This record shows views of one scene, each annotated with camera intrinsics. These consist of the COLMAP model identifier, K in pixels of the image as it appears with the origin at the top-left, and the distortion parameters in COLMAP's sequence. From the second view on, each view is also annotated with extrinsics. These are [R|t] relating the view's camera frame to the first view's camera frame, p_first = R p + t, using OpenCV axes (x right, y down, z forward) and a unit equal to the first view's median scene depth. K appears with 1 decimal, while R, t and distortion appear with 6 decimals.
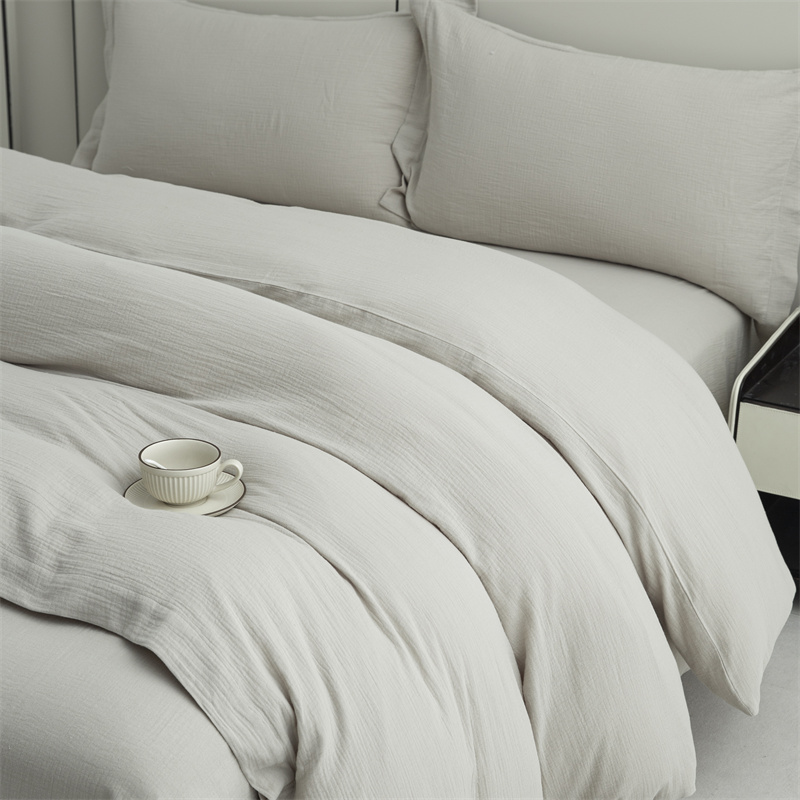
lens RADIAL K [[1825.0, 0, 400.5], [0, 1825.0, 373.6], [0, 0, 1]] dist [0.067750, 0.030585]
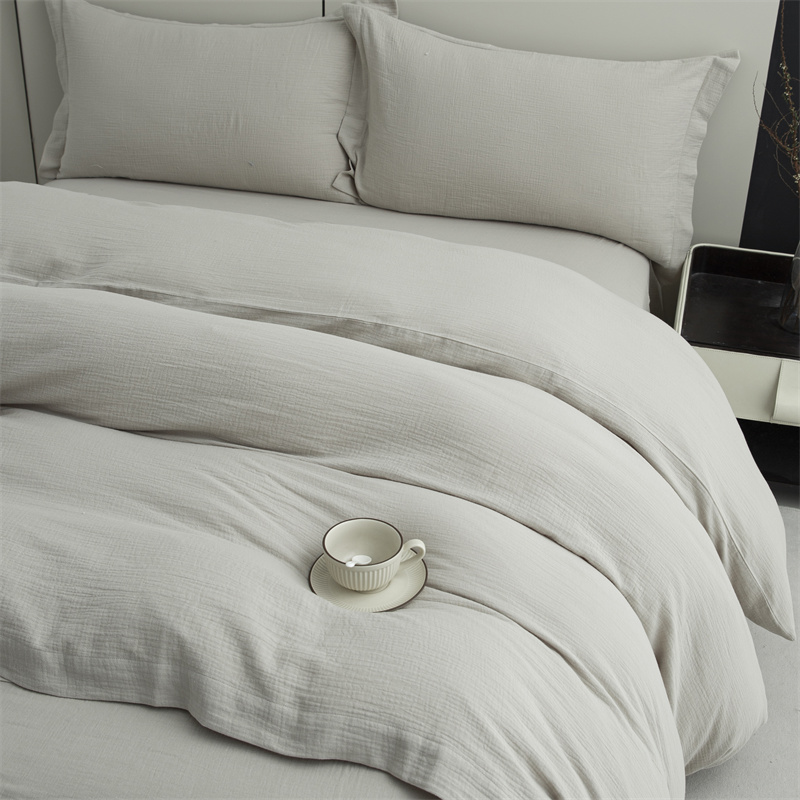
lens RADIAL K [[1193.6, 0, 399.4], [0, 1193.6, 365.9], [0, 0, 1]] dist [-0.059069, -0.025469]
pose [[0.971010, -0.116063, 0.208971, -0.207637], [0.083247, 0.983678, 0.159520, -0.141527], [-0.224075, -0.137500, 0.964823, 0.337654]]
